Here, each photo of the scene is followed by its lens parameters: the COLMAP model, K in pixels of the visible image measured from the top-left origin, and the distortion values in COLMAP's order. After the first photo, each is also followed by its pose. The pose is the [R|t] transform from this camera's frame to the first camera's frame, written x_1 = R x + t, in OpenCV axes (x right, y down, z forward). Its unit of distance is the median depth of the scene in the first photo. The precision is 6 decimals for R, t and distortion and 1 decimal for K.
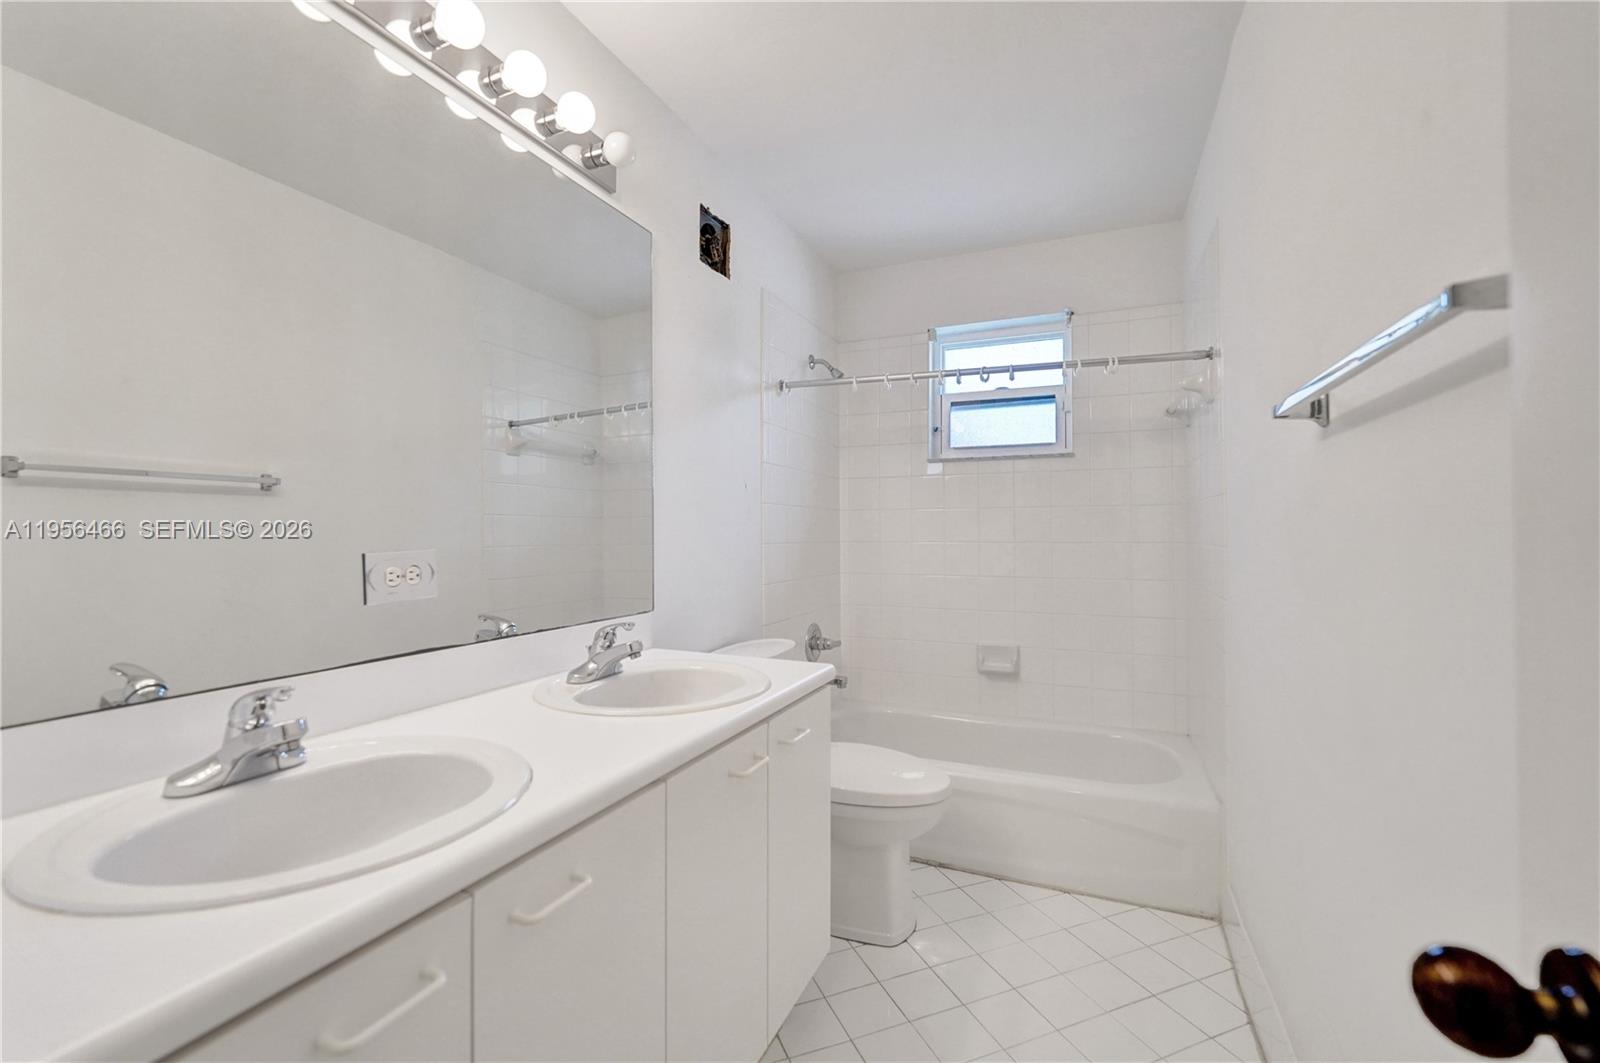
lens RADIAL K [[674.3, 0, 800.0], [0, 674.3, 524.7], [0, 0, 1]] dist [-0.005512, 0.002634]
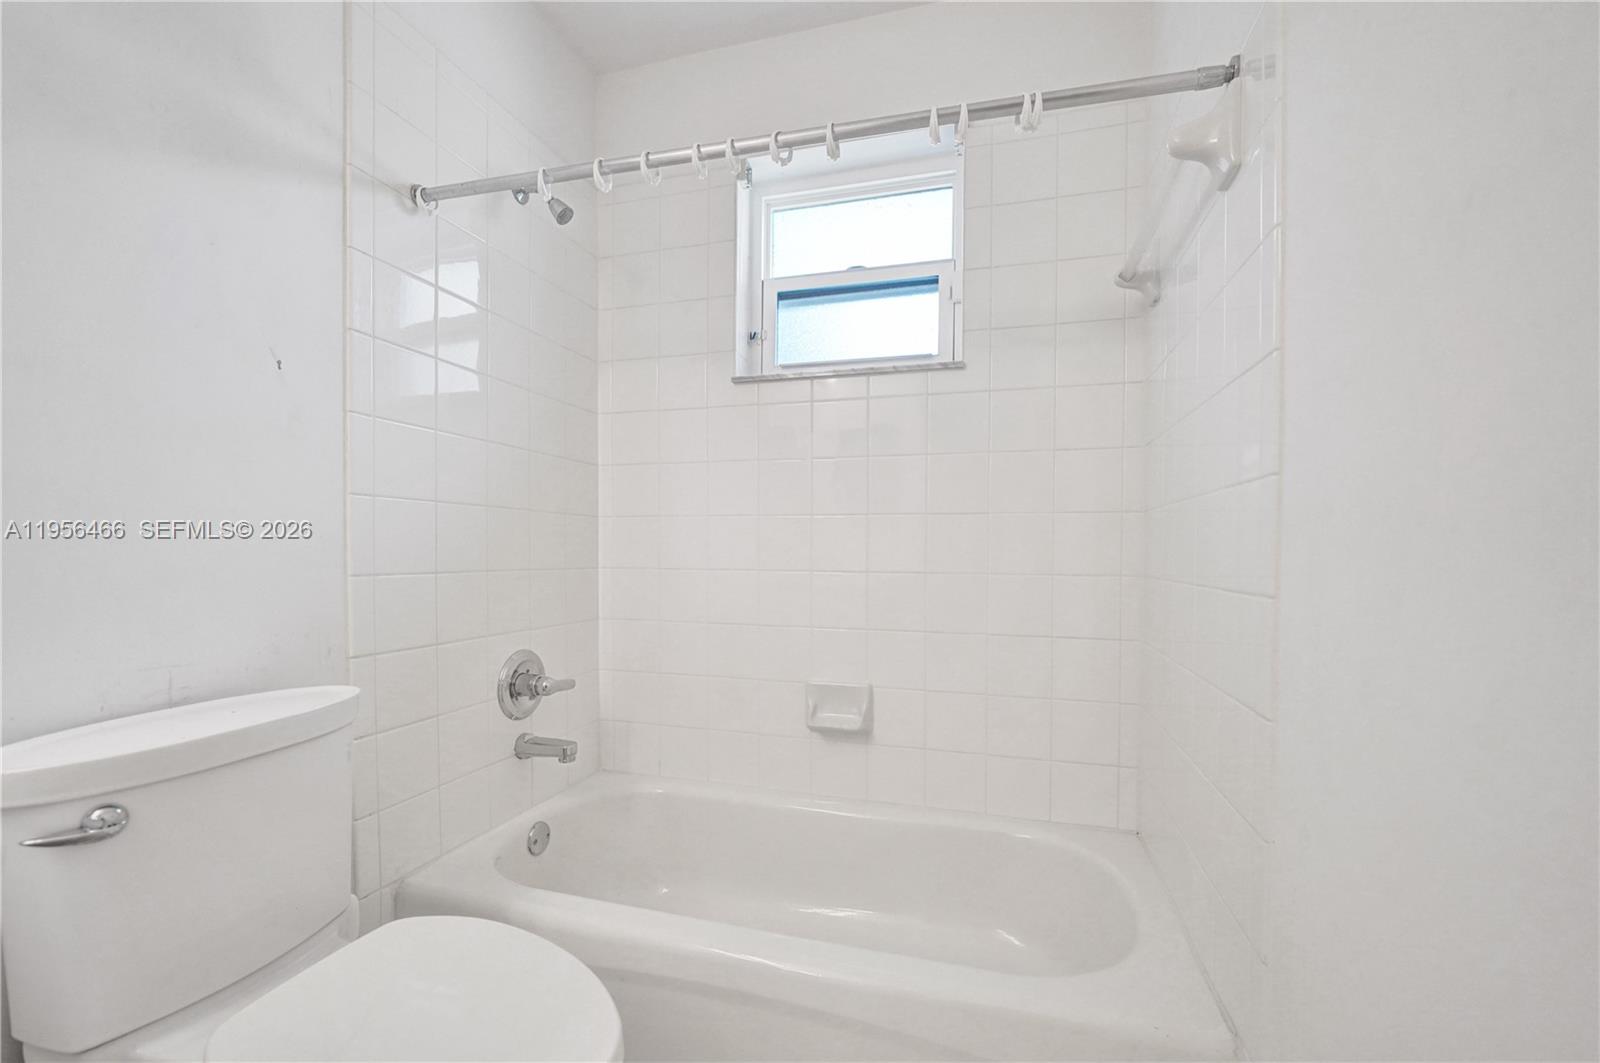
lens RADIAL K [[674.3, 0, 793.8], [0, 674.3, 564.7], [0, 0, 1]] dist [-0.005512, 0.002634]
pose [[0.994330, 0.007711, 0.106057, 0.187904], [-0.010658, 0.999572, 0.027253, 0.054934], [-0.105801, -0.028229, 0.993987, 0.403348]]
